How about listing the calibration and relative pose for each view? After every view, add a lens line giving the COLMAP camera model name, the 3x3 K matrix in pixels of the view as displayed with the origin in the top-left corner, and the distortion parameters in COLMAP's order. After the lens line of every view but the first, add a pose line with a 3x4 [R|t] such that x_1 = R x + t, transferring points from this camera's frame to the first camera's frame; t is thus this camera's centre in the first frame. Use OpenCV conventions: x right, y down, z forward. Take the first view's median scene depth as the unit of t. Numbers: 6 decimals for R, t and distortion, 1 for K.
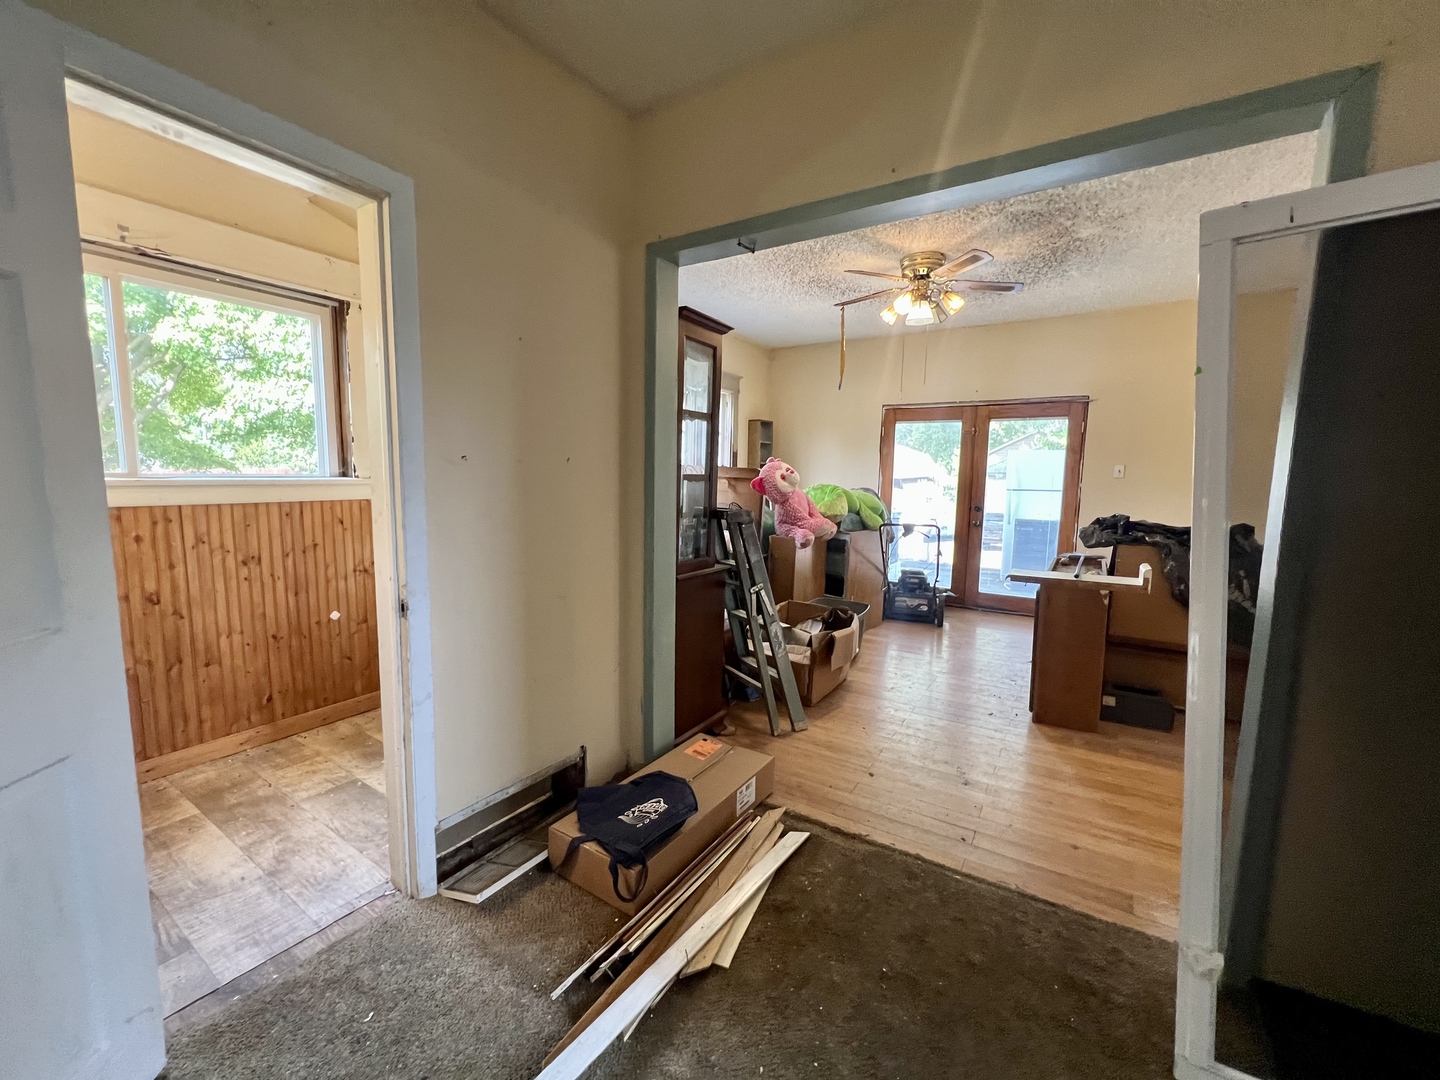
lens RADIAL K [[578.1, 0, 723.1], [0, 578.1, 539.2], [0, 0, 1]] dist [-0.001757, 0.000899]
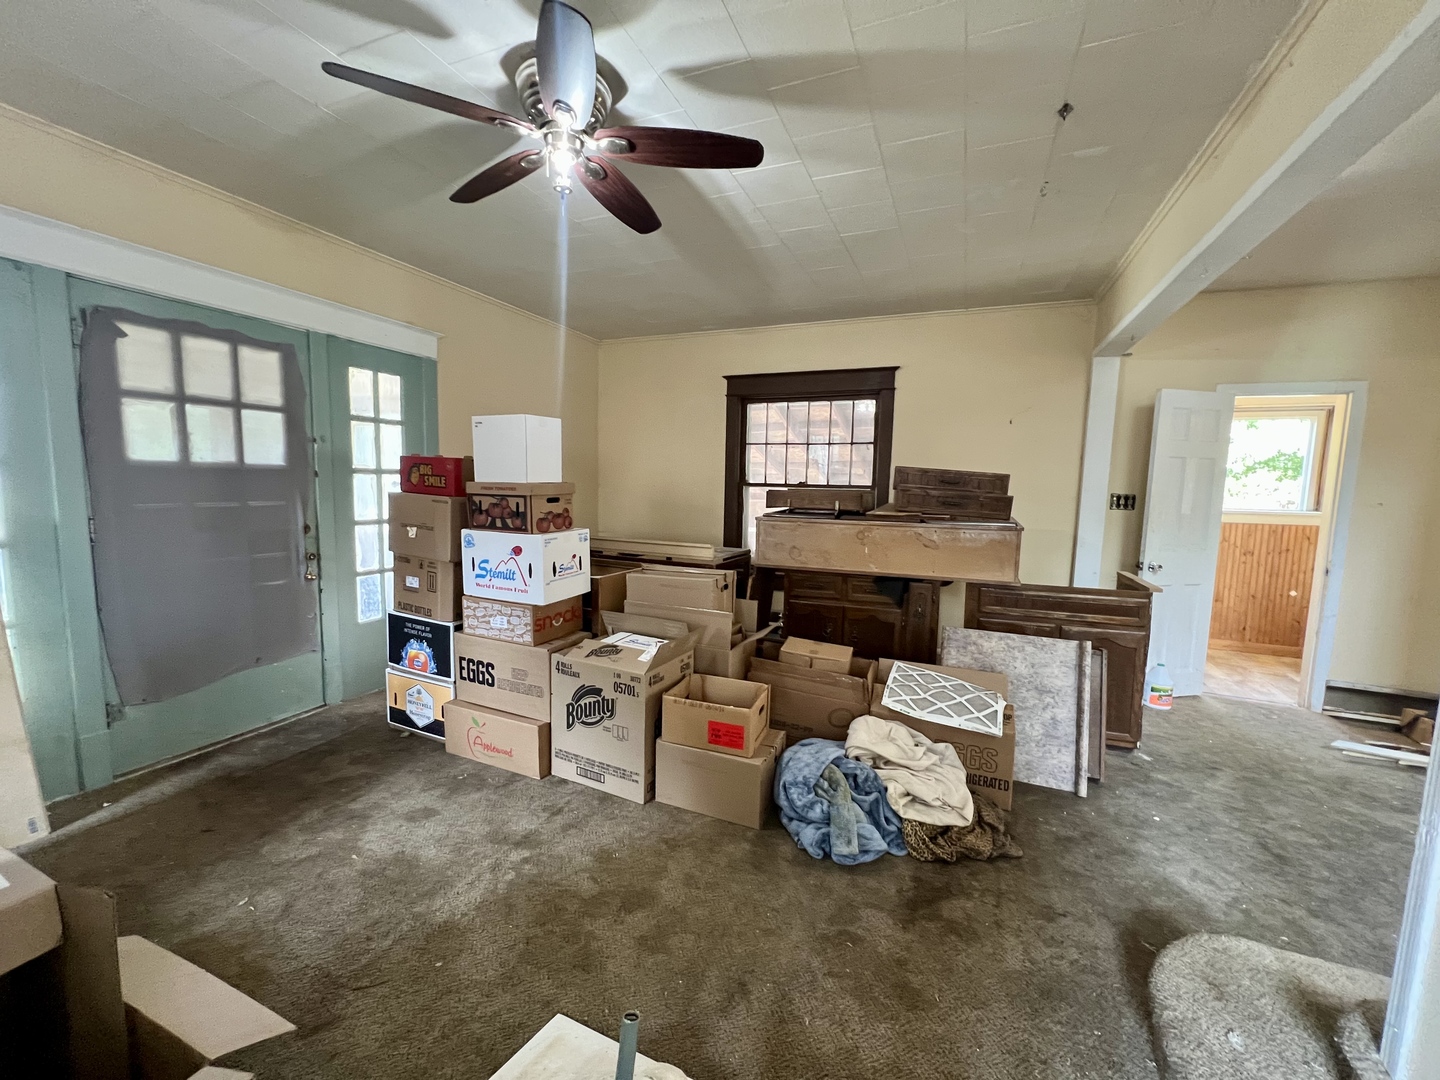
lens RADIAL K [[578.1, 0, 723.3], [0, 578.1, 542.6], [0, 0, 1]] dist [-0.001757, 0.000899]
pose [[0.170834, 0.086667, -0.981481, 0.750045], [-0.131198, 0.989255, 0.064517, 0.105097], [0.976526, 0.117747, 0.180368, -1.032792]]
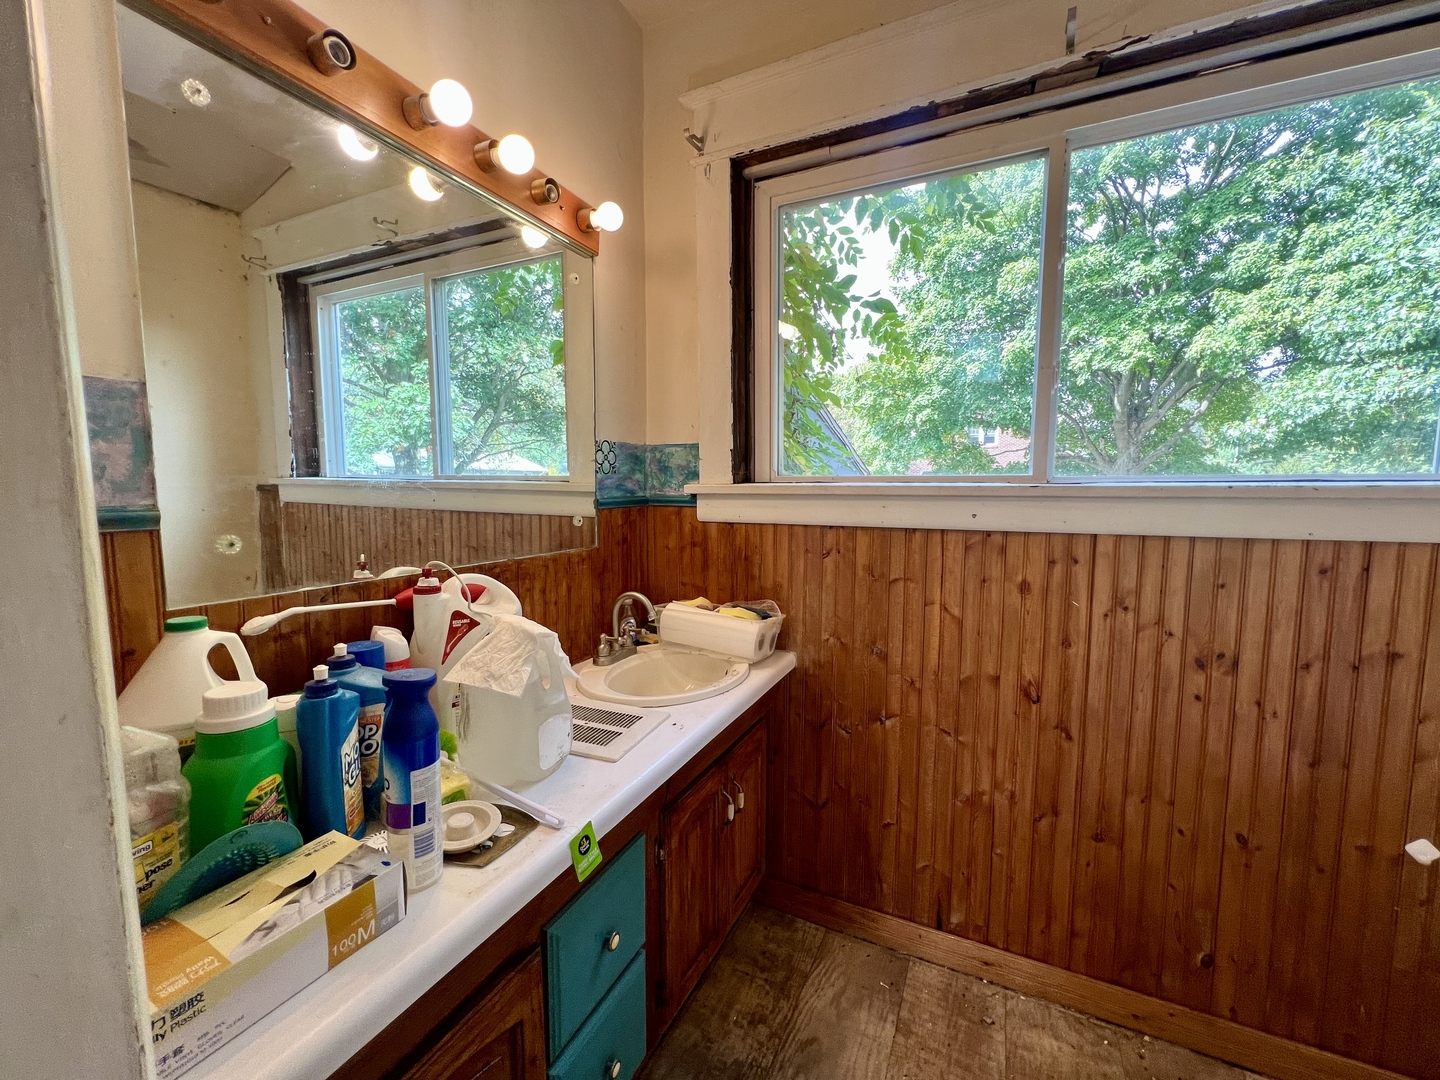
lens RADIAL K [[578.1, 0, 719.6], [0, 578.1, 538.3], [0, 0, 1]] dist [-0.001757, 0.000899]
pose [[0.126094, 0.078354, -0.988919, -0.418647], [-0.109335, 0.991900, 0.064650, -0.046665], [0.985975, 0.099971, 0.133639, 0.537892]]
